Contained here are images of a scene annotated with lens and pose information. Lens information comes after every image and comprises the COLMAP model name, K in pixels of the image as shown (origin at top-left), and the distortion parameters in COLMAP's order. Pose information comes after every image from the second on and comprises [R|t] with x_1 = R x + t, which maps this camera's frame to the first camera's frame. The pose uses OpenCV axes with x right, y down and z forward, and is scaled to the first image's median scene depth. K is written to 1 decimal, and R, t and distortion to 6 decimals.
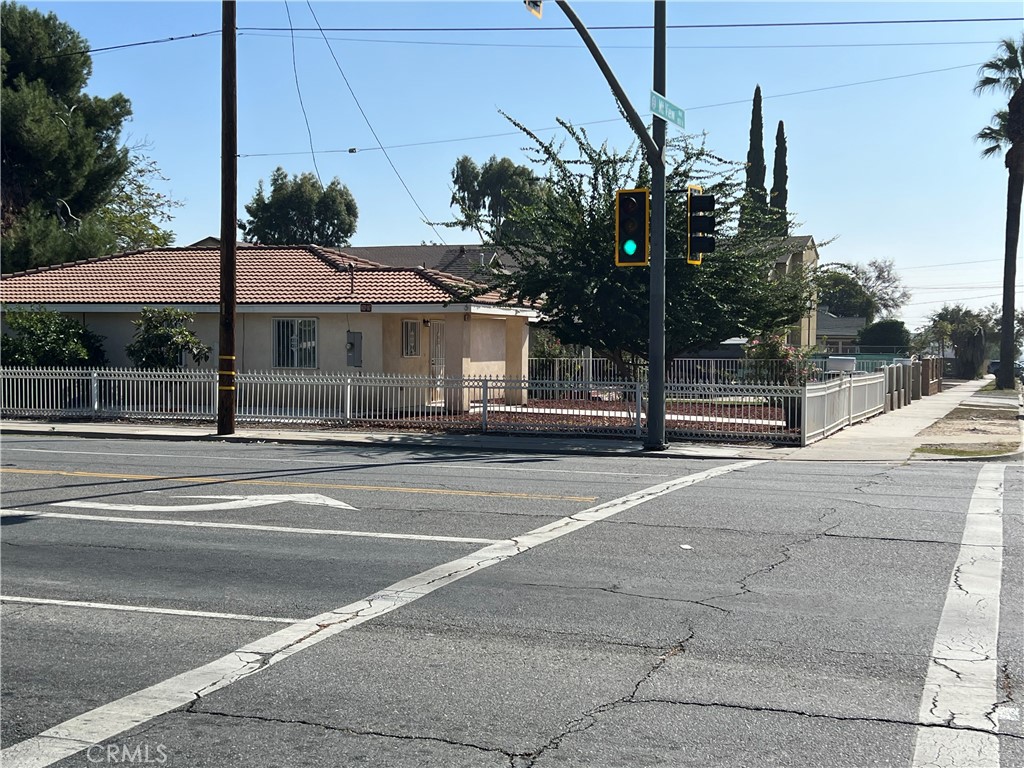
lens RADIAL K [[1299.4, 0, 512.2], [0, 1299.4, 382.8], [0, 0, 1]] dist [0.069720, 0.000000]
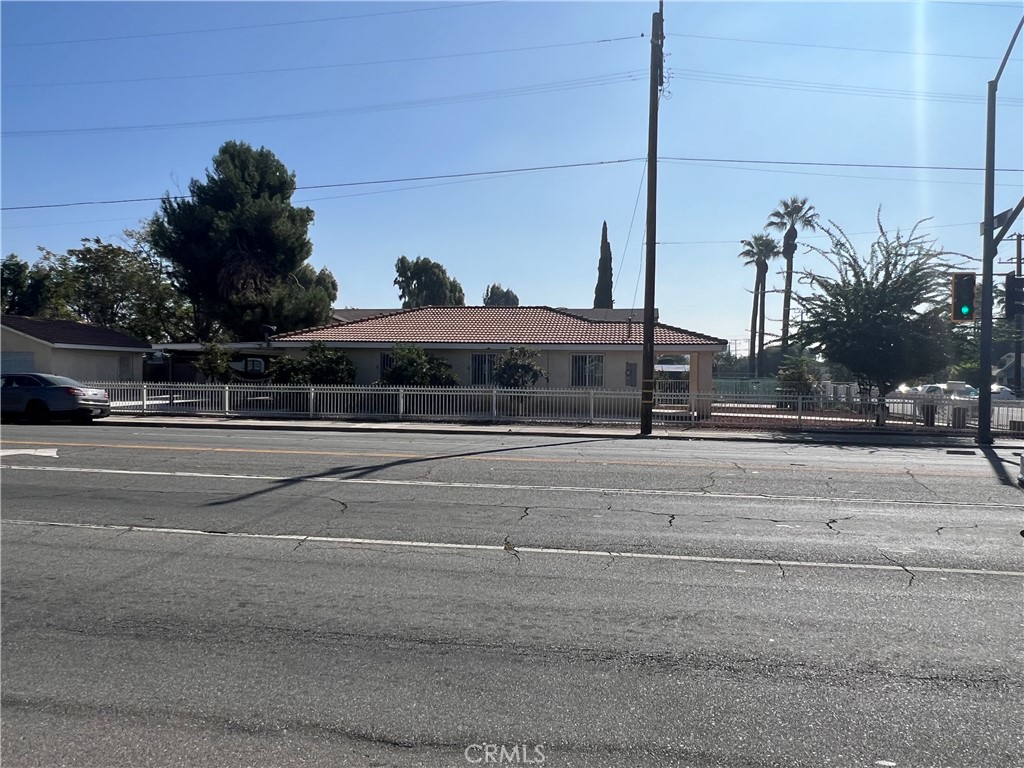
lens RADIAL K [[755.5, 0, 511.8], [0, 755.5, 385.7], [0, 0, 1]] dist [0.007141, 0.000619]
pose [[0.983500, 0.002905, 0.180884, -0.231232], [-0.001541, 0.999969, -0.007685, -0.003424], [-0.180901, 0.007279, 0.983474, 0.086485]]
